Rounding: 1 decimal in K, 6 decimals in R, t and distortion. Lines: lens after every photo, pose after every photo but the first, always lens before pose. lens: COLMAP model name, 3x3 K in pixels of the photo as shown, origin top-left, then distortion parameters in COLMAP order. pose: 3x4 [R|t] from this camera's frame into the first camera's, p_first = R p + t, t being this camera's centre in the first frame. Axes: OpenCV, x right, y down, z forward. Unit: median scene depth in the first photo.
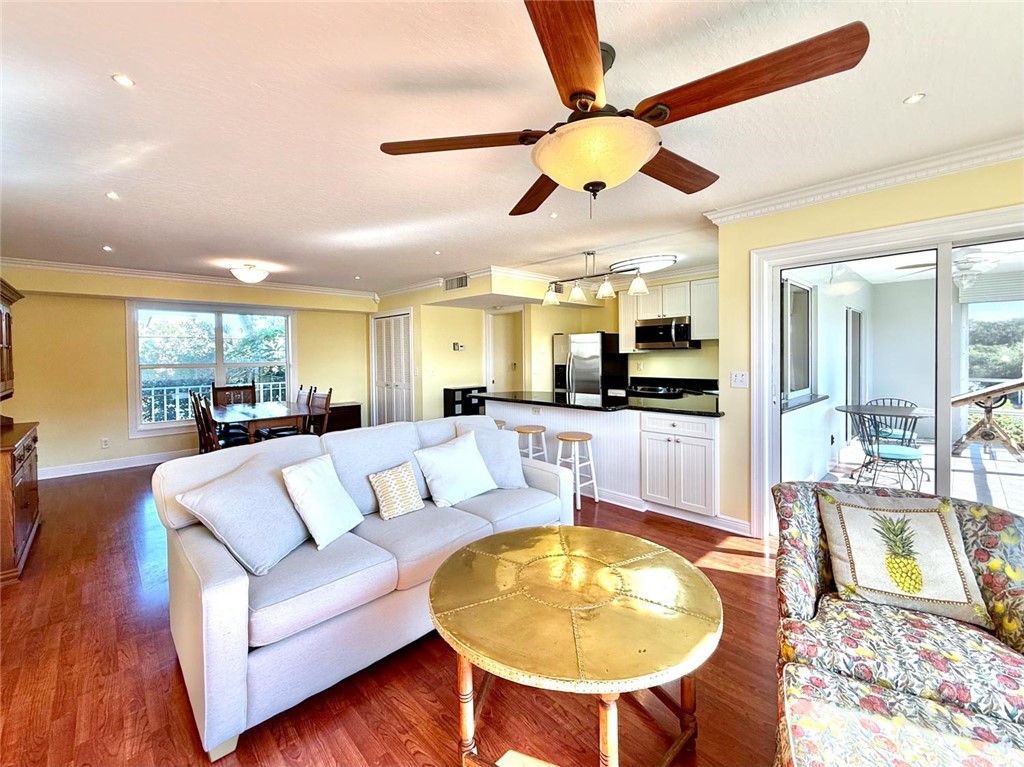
lens RADIAL K [[430.8, 0, 492.8], [0, 430.8, 365.0], [0, 0, 1]] dist [-0.000067, -0.000008]
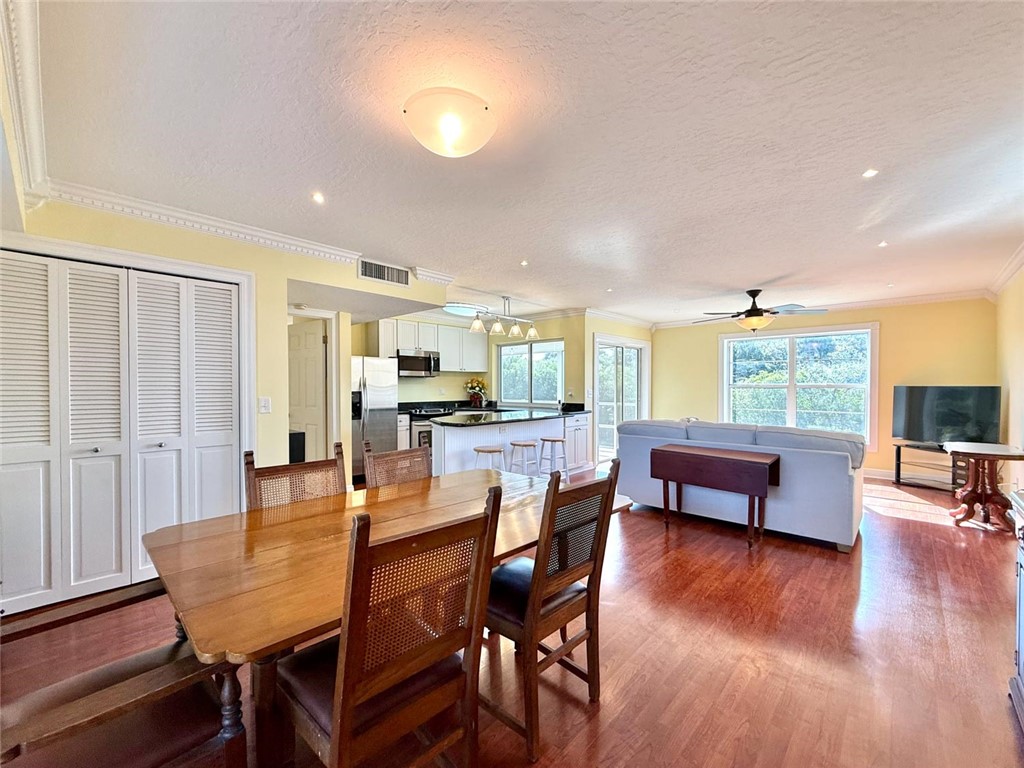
lens RADIAL K [[427.0, 0, 508.9], [0, 427.0, 389.9], [0, 0, 1]] dist [0.002523, 0.000155]
pose [[-0.075678, 0.004608, 0.997122, -0.815642], [0.020992, 0.999775, -0.003027, 0.007592], [-0.996911, 0.020703, -0.075757, 0.881956]]
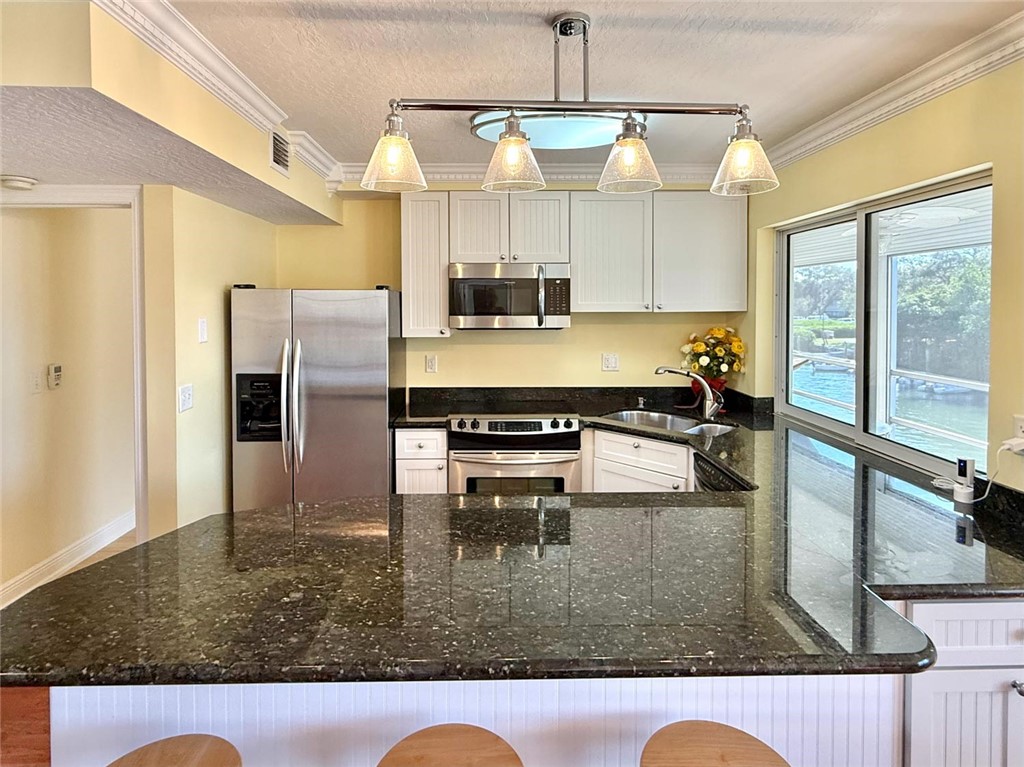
lens RADIAL K [[558.8, 0, 506.4], [0, 558.8, 315.0], [0, 0, 1]] dist [0.002061, 0.000880]
pose [[0.651817, -0.001828, 0.758374, -0.067809], [0.005293, 0.999984, -0.002139, -0.053702], [-0.758357, 0.005409, 0.651816, 0.637156]]
